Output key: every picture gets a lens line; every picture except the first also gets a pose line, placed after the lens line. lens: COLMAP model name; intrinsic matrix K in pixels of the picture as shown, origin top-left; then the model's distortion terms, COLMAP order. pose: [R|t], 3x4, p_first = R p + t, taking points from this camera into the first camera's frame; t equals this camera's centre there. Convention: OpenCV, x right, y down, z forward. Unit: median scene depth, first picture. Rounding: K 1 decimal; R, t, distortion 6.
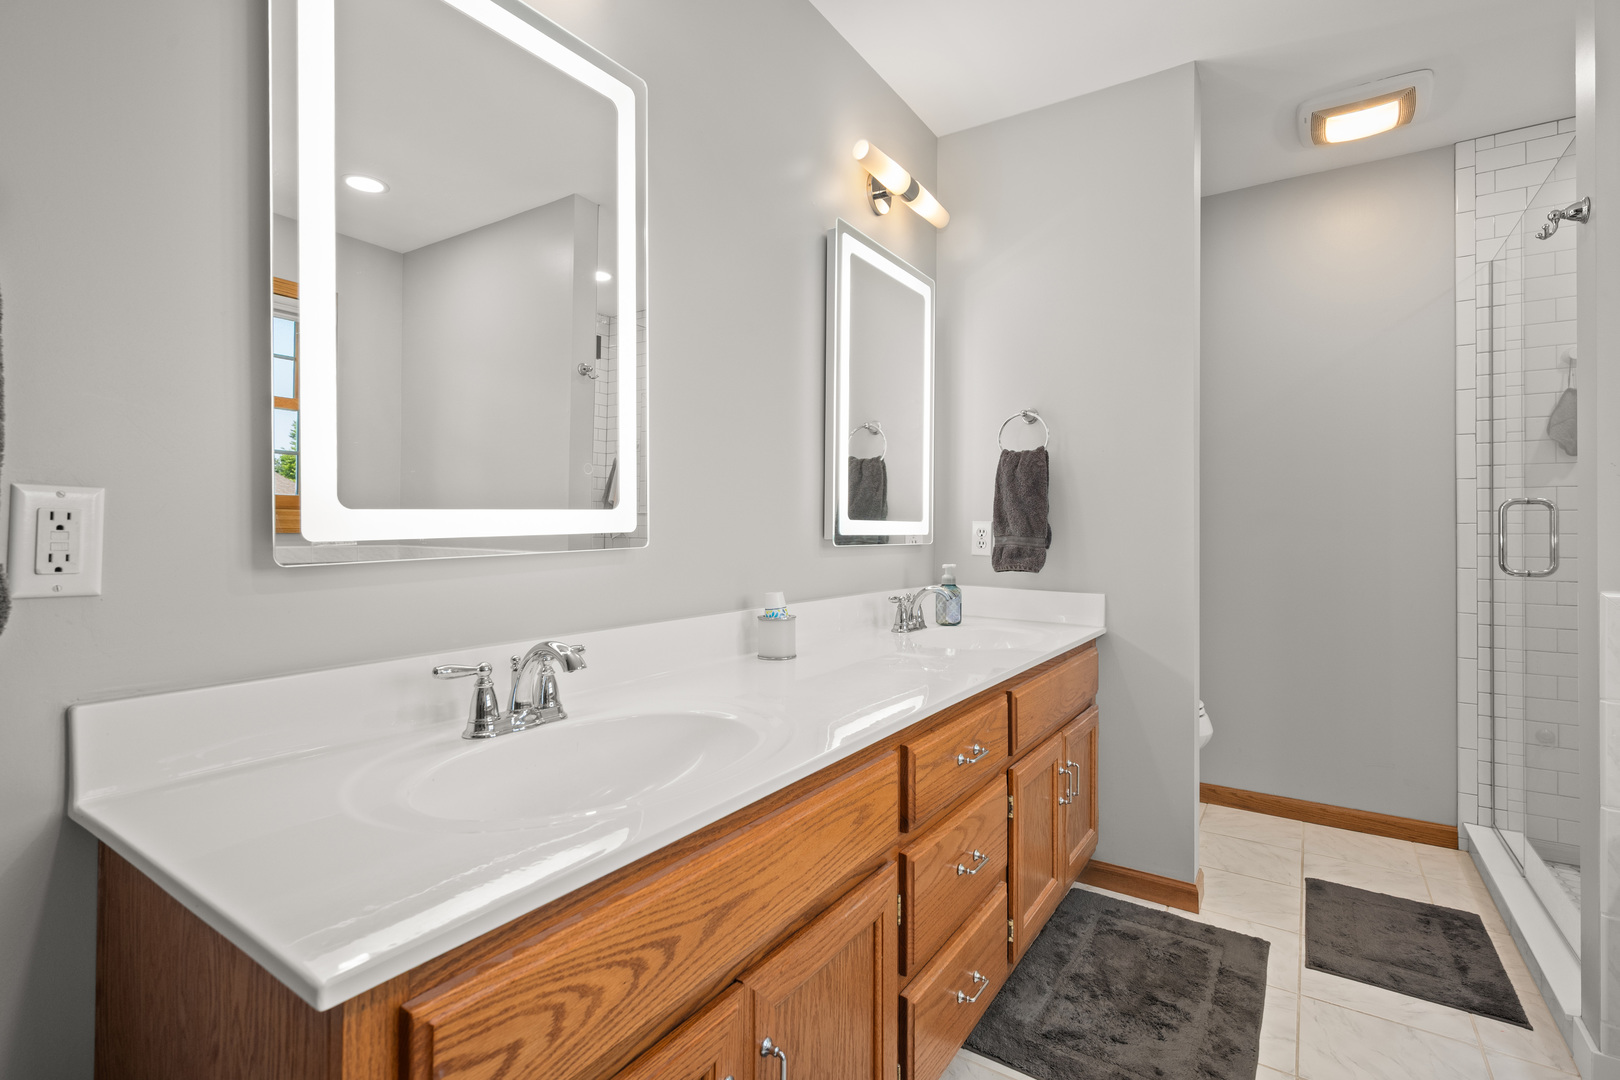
lens RADIAL K [[748.3, 0, 811.9], [0, 748.3, 520.0], [0, 0, 1]] dist [-0.001662, -0.000497]
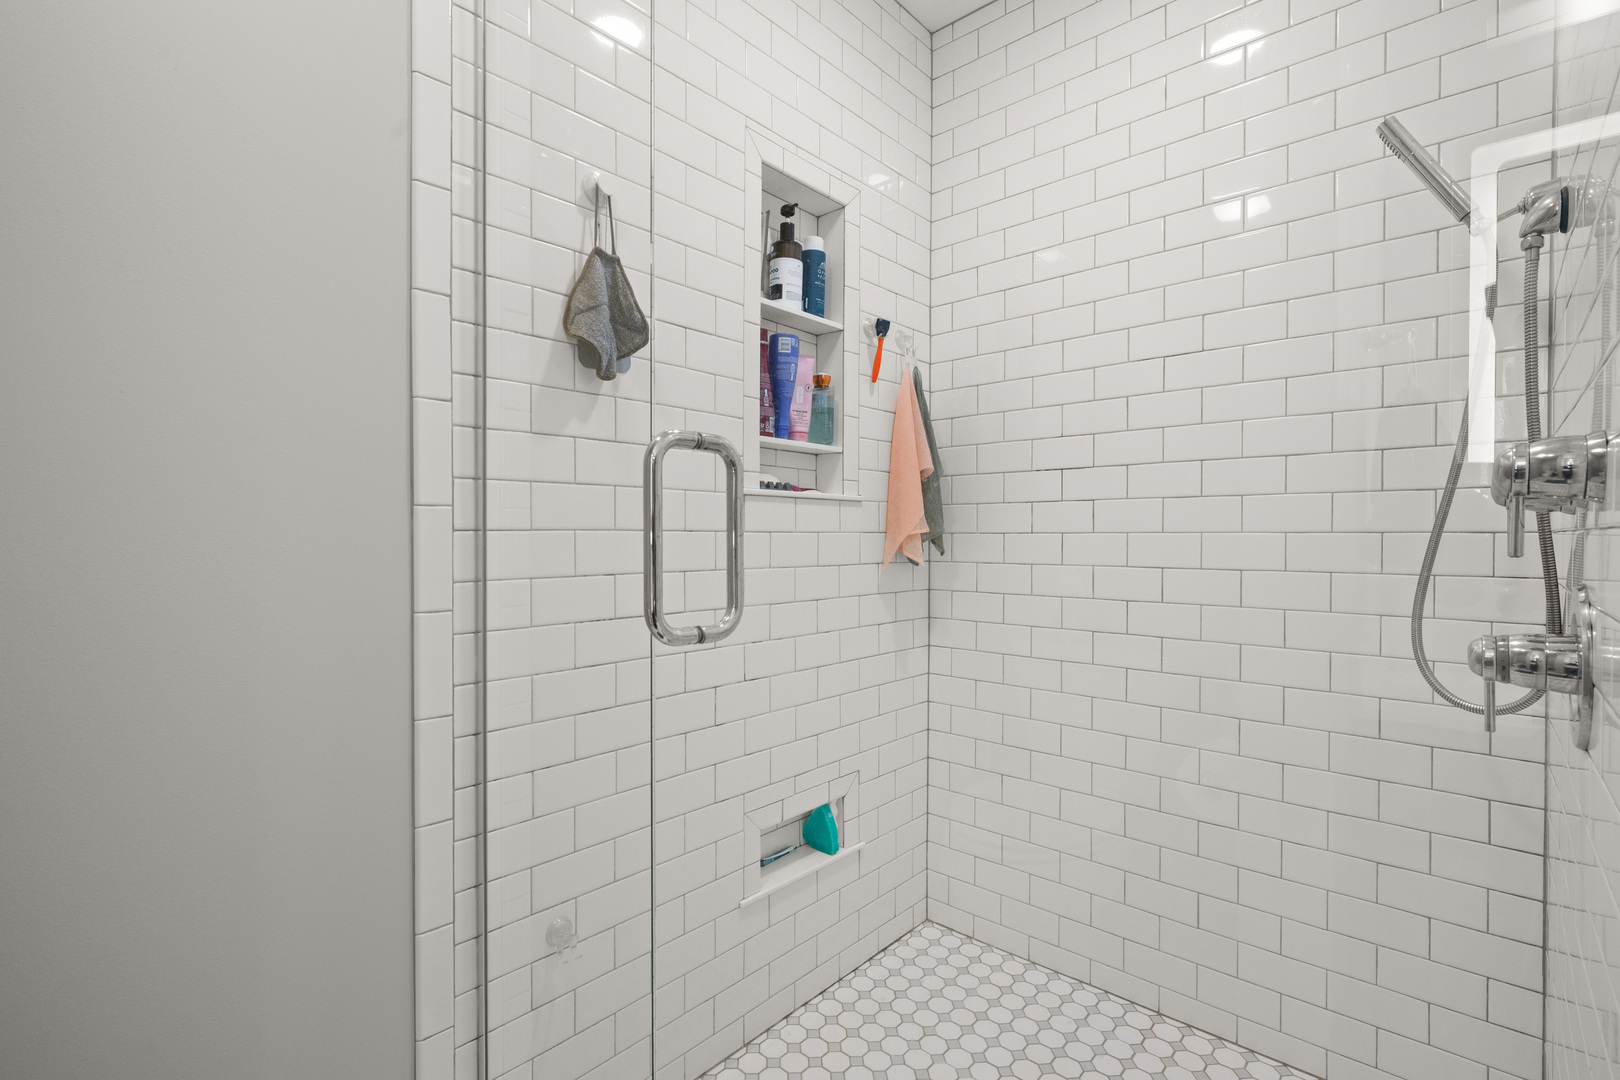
lens RADIAL K [[748.4, 0, 810.0], [0, 748.4, 540.0], [0, 0, 1]] dist [-0.002991, -0.000504]
pose [[0.149721, -0.011846, 0.988657, 0.514120], [-0.013649, 0.999808, 0.014046, 0.016015], [-0.988634, -0.015597, 0.149531, 0.760835]]
